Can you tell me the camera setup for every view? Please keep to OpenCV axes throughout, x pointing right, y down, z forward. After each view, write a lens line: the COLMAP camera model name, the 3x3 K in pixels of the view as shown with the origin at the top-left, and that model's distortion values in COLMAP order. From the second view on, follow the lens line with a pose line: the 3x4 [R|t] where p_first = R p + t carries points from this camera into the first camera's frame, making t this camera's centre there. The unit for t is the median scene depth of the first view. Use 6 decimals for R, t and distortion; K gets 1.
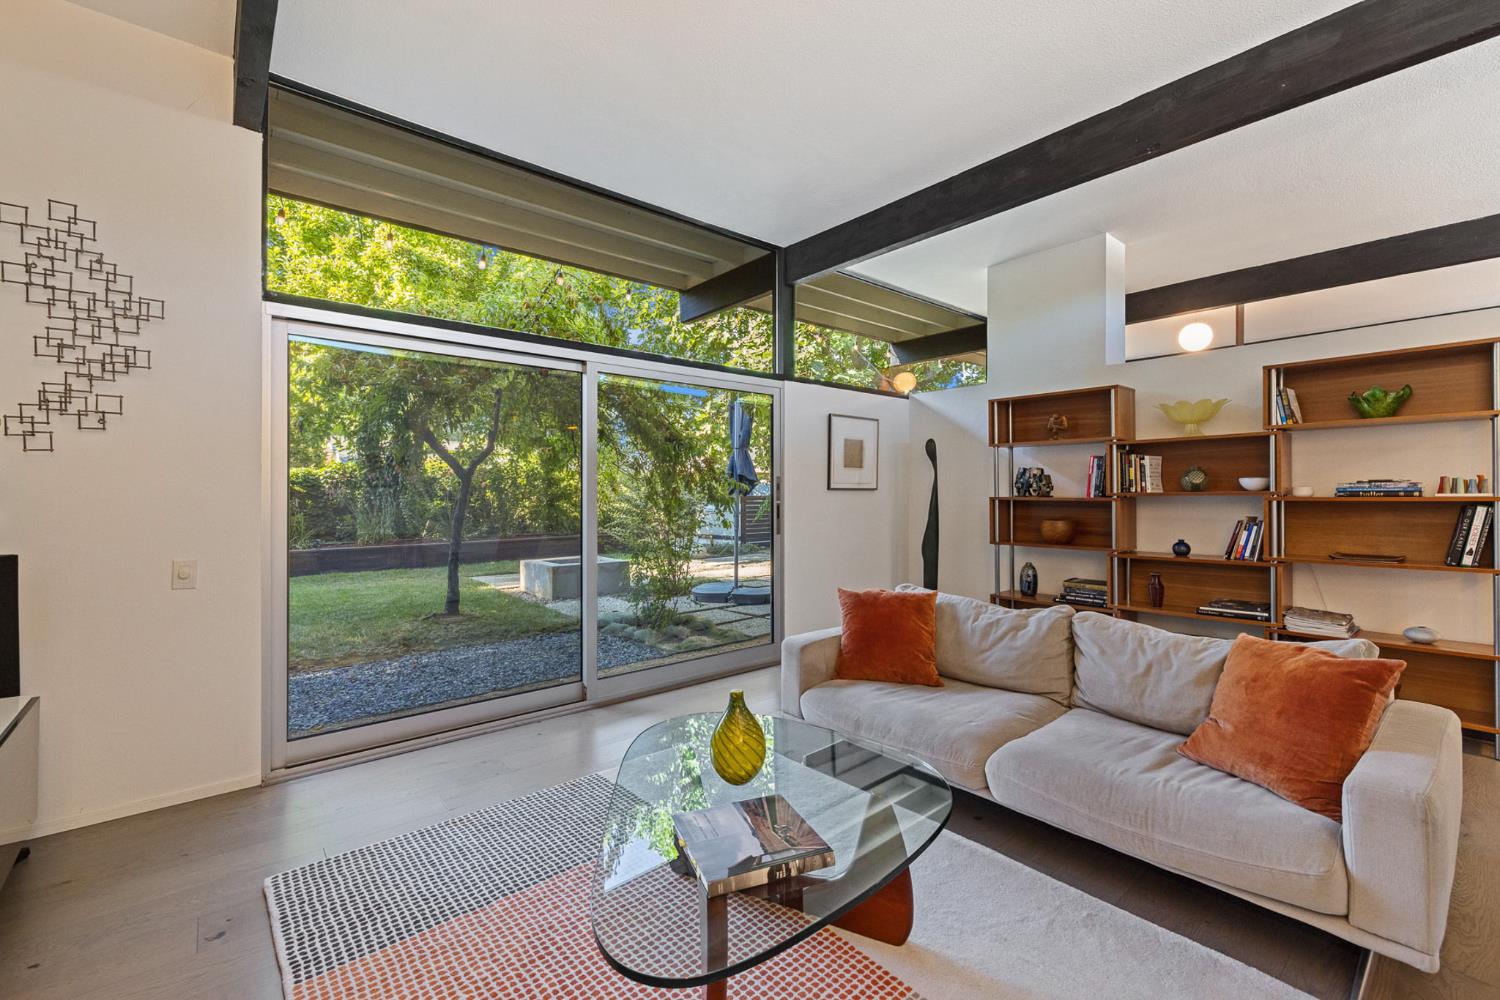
lens RADIAL K [[630.7, 0, 754.6], [0, 630.7, 488.1], [0, 0, 1]] dist [-0.001839, 0.000108]
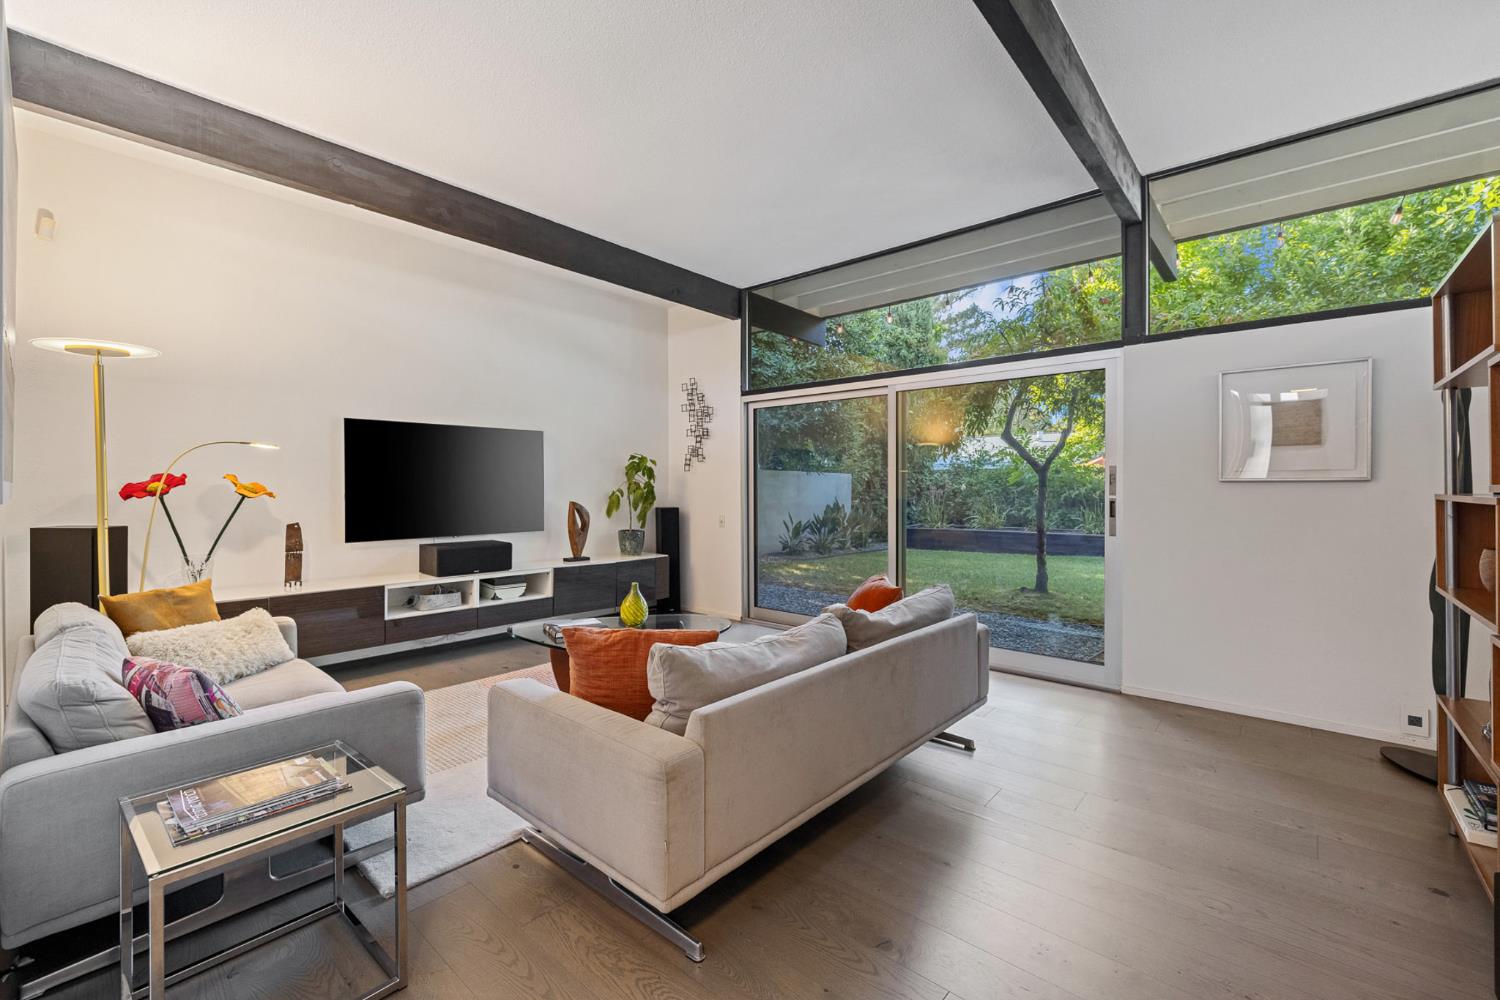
lens RADIAL K [[630.7, 0, 755.6], [0, 630.7, 494.7], [0, 0, 1]] dist [-0.001839, 0.000108]
pose [[0.138429, 0.004412, -0.990363, 0.696944], [-0.001538, 0.999990, 0.004240, 0.014222], [0.990371, 0.000936, 0.138435, 0.391119]]
